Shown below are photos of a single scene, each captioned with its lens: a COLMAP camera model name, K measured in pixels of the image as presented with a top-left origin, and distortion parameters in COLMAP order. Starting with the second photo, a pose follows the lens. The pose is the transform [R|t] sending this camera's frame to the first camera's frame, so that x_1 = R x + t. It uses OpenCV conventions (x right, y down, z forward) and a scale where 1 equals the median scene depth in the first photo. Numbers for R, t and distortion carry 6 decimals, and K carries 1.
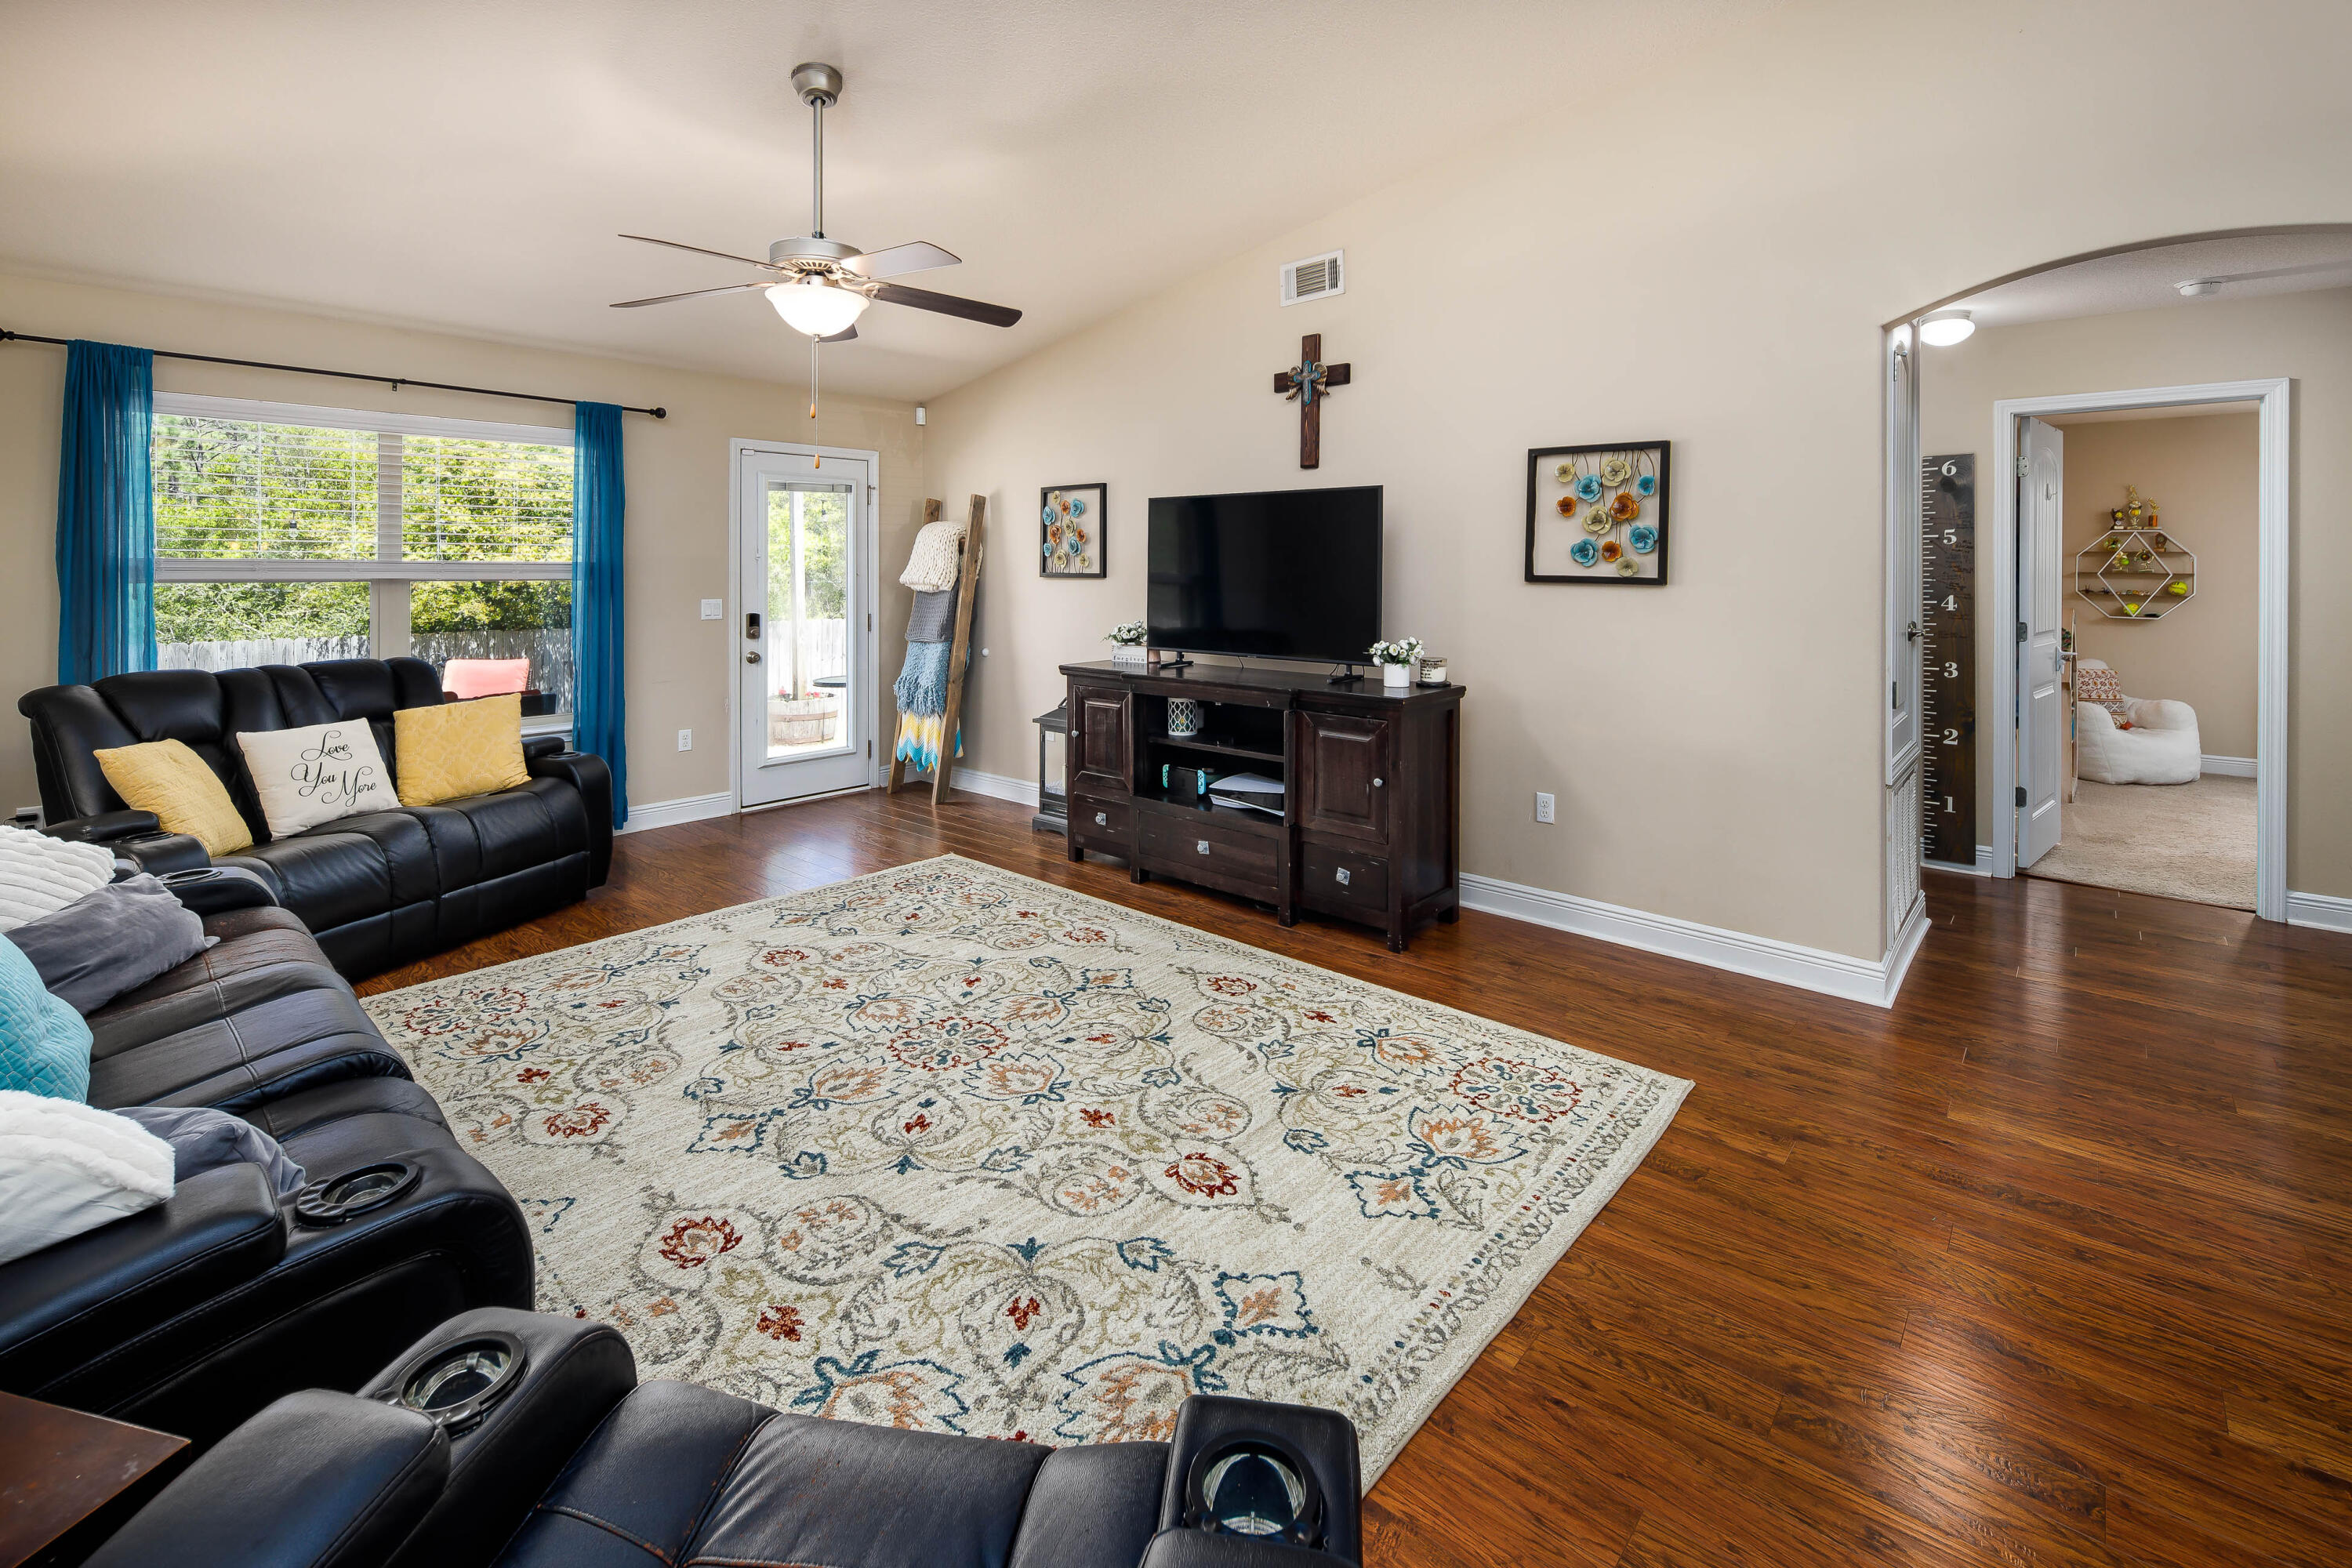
lens RADIAL K [[1030.8, 0, 1174.6], [0, 1030.8, 563.6], [0, 0, 1]] dist [0.002602, 0.000454]
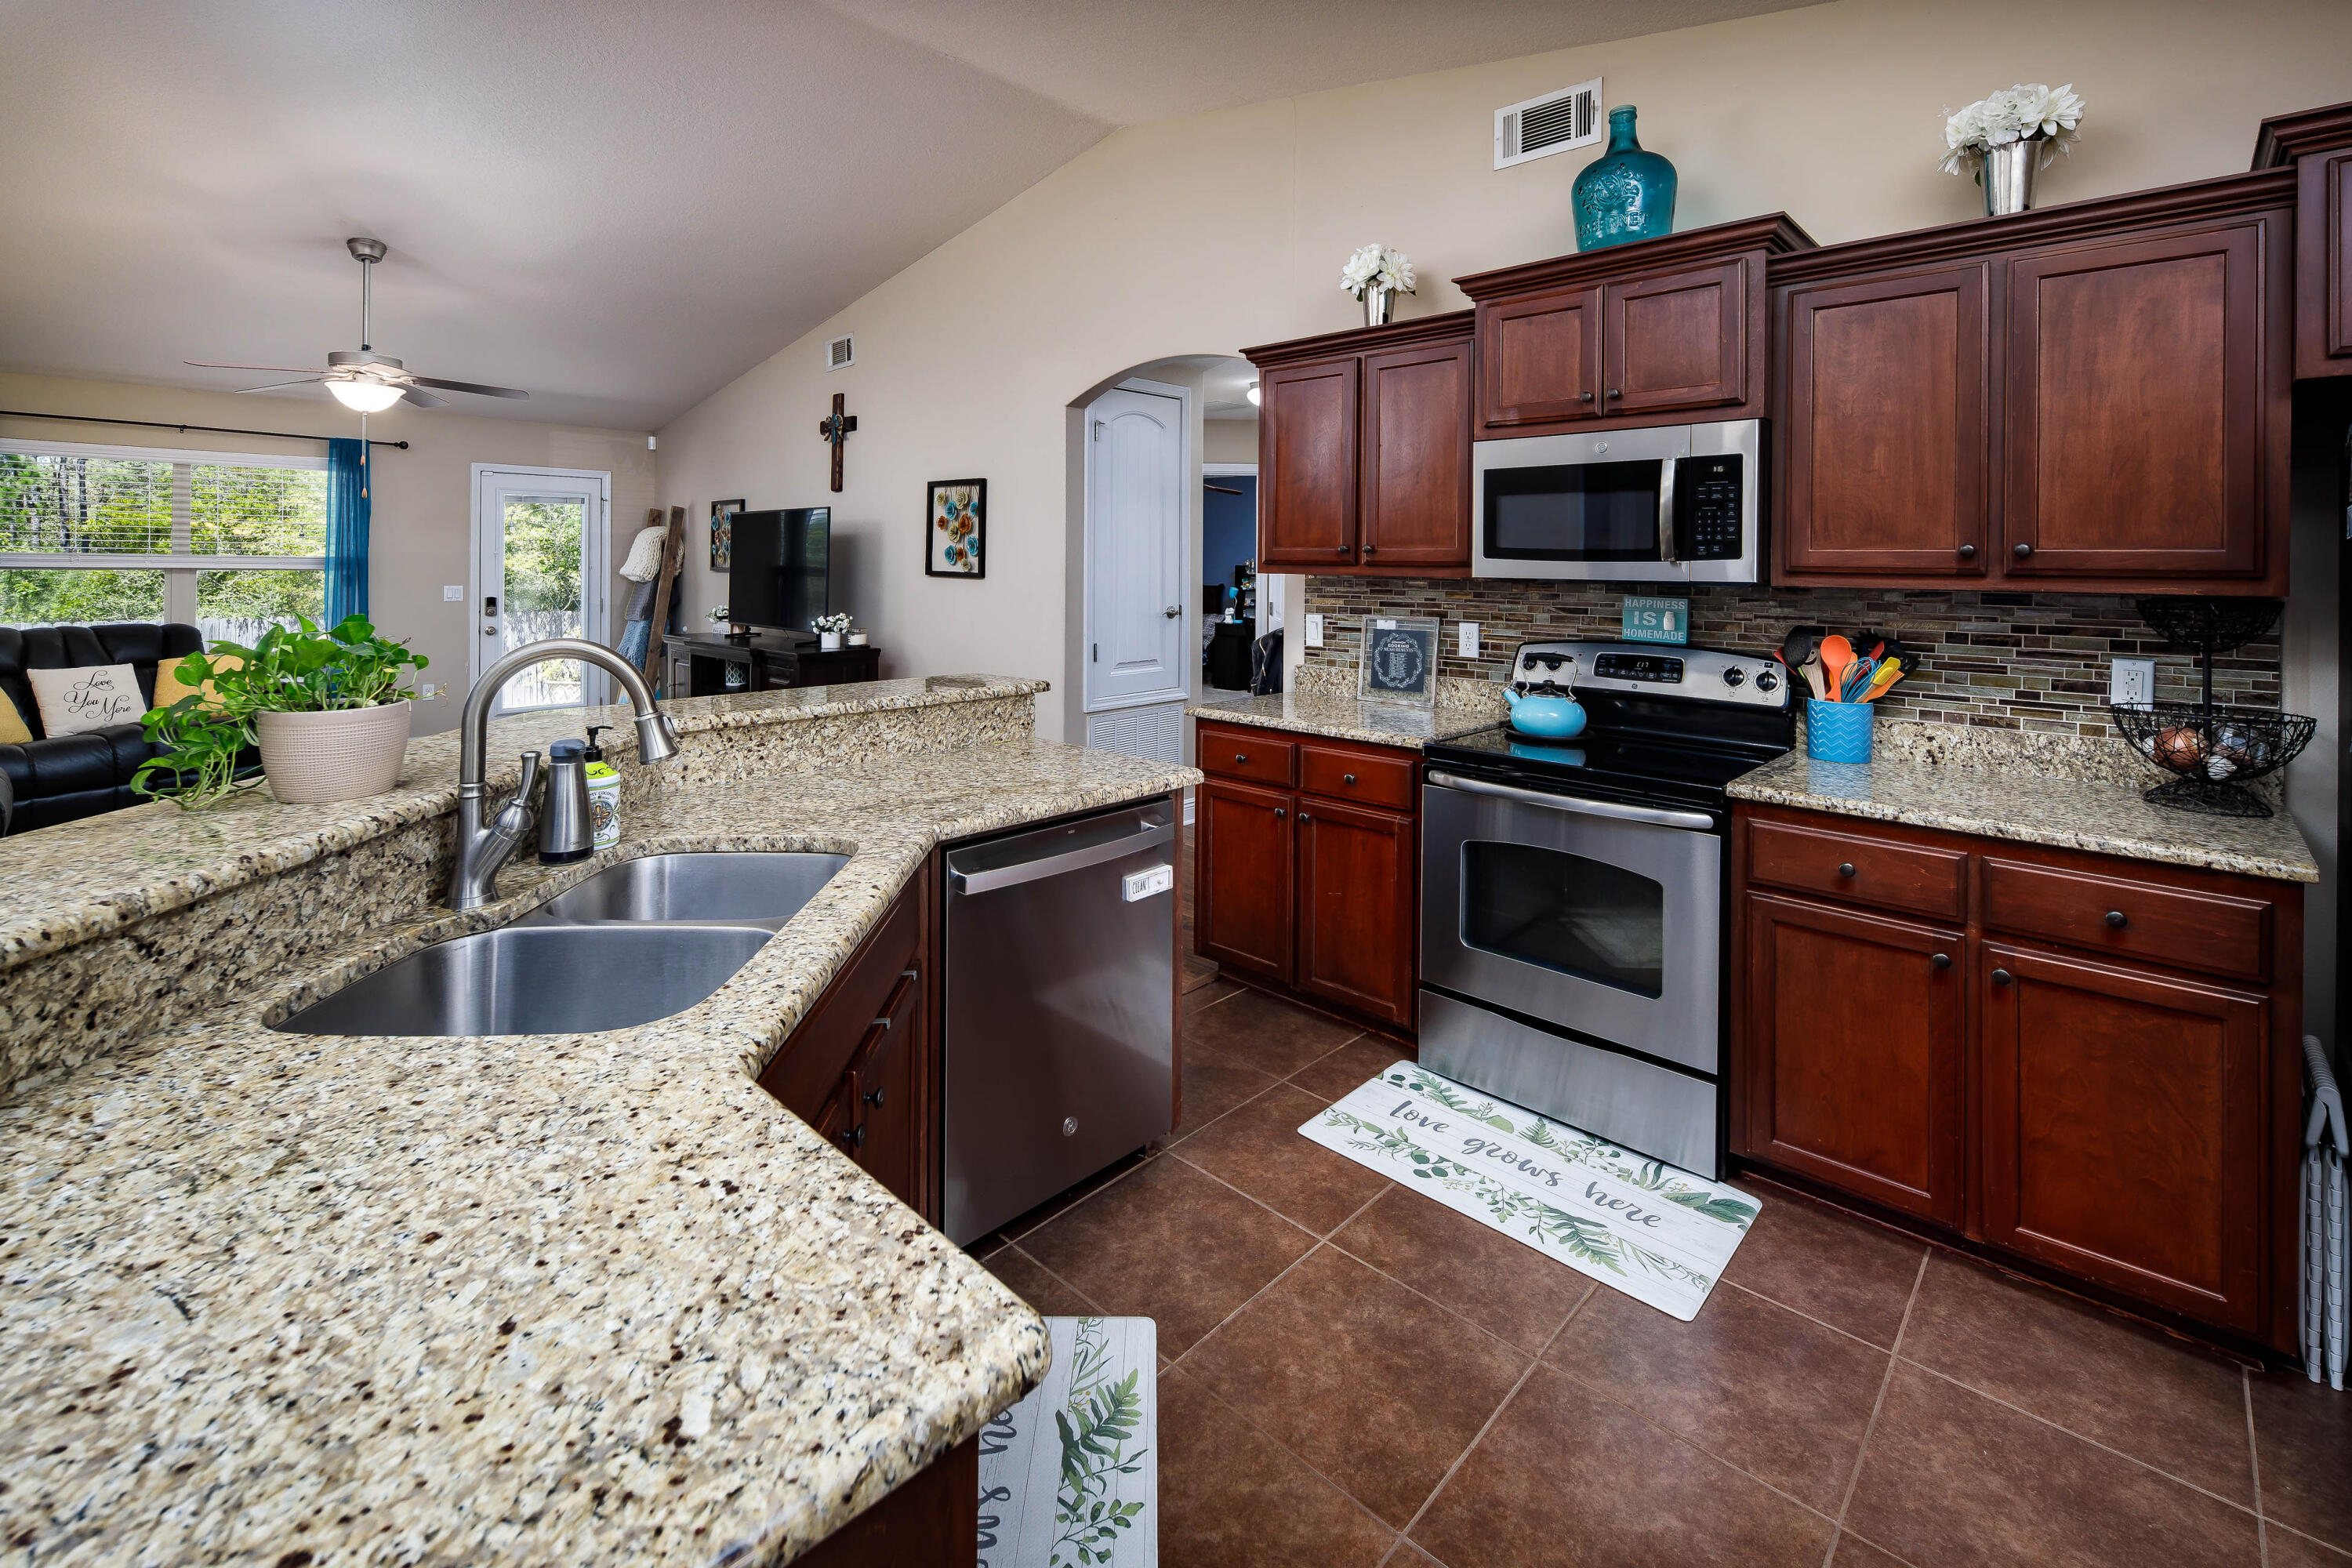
lens RADIAL K [[1030.8, 0, 1174.6], [0, 1030.8, 563.6], [0, 0, 1]] dist [0.002602, 0.000454]
pose [[0.999462, 0.006767, -0.032094, 1.139318], [-0.006683, 0.999974, 0.002718, -0.007160], [0.032111, -0.002502, 0.999481, -0.634113]]
